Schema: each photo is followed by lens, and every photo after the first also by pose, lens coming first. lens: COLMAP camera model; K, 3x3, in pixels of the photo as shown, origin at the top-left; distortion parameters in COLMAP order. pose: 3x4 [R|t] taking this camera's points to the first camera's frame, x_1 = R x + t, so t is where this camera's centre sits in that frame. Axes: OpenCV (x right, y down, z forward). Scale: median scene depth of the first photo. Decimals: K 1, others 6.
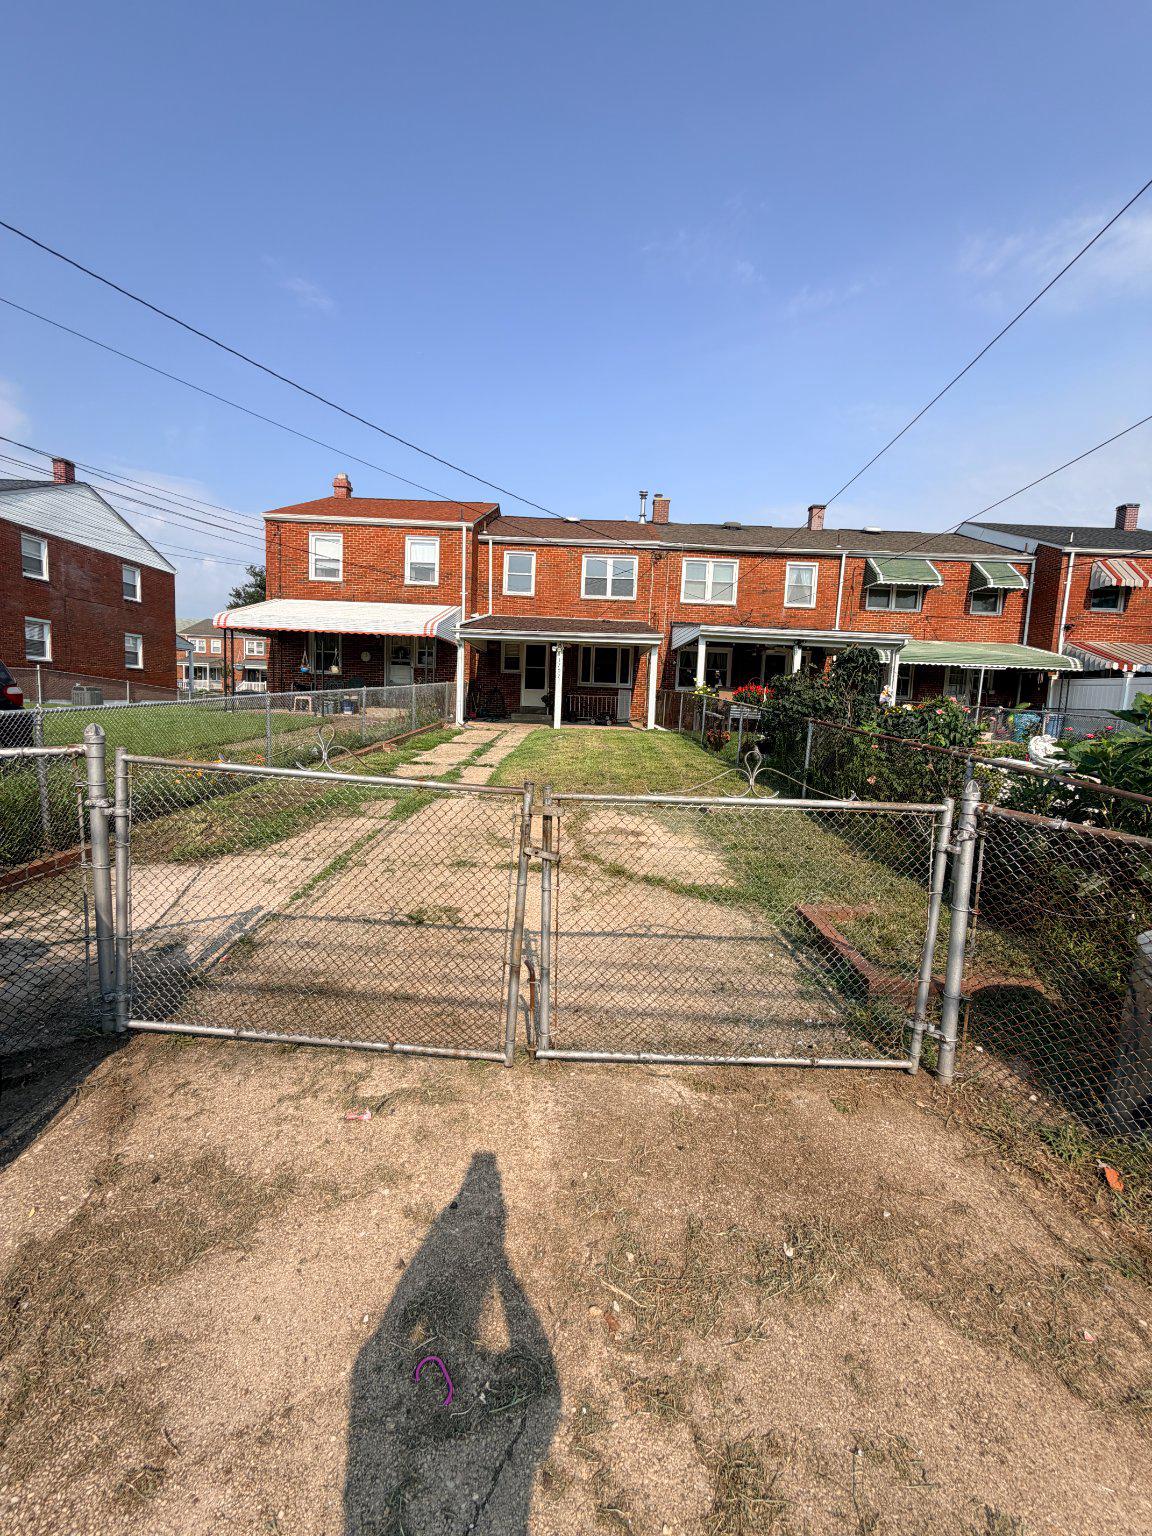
lens RADIAL K [[612.1, 0, 575.6], [0, 612.1, 762.8], [0, 0, 1]] dist [-0.000709, 0.000490]
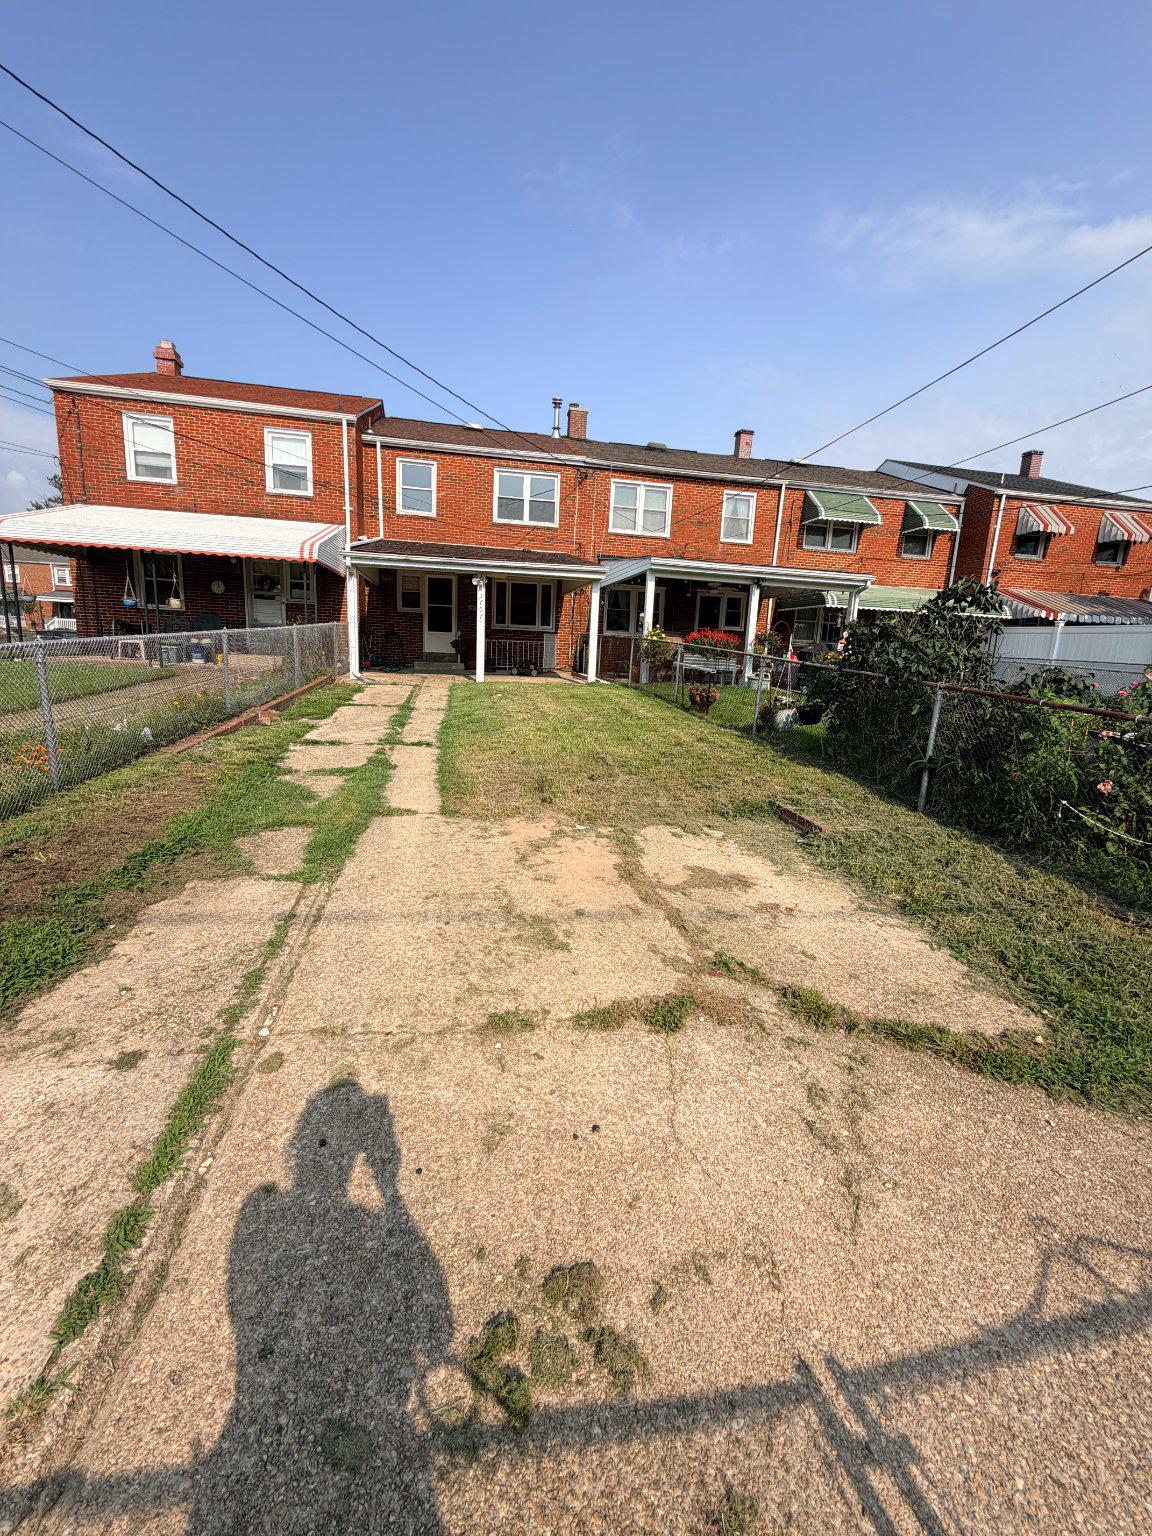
lens RADIAL K [[612.1, 0, 575.6], [0, 612.1, 762.8], [0, 0, 1]] dist [-0.000709, 0.000490]
pose [[0.981377, -0.031017, 0.189572, -0.053340], [0.013487, 0.995568, 0.093069, -0.018643], [-0.191619, -0.088779, 0.977446, 0.139455]]
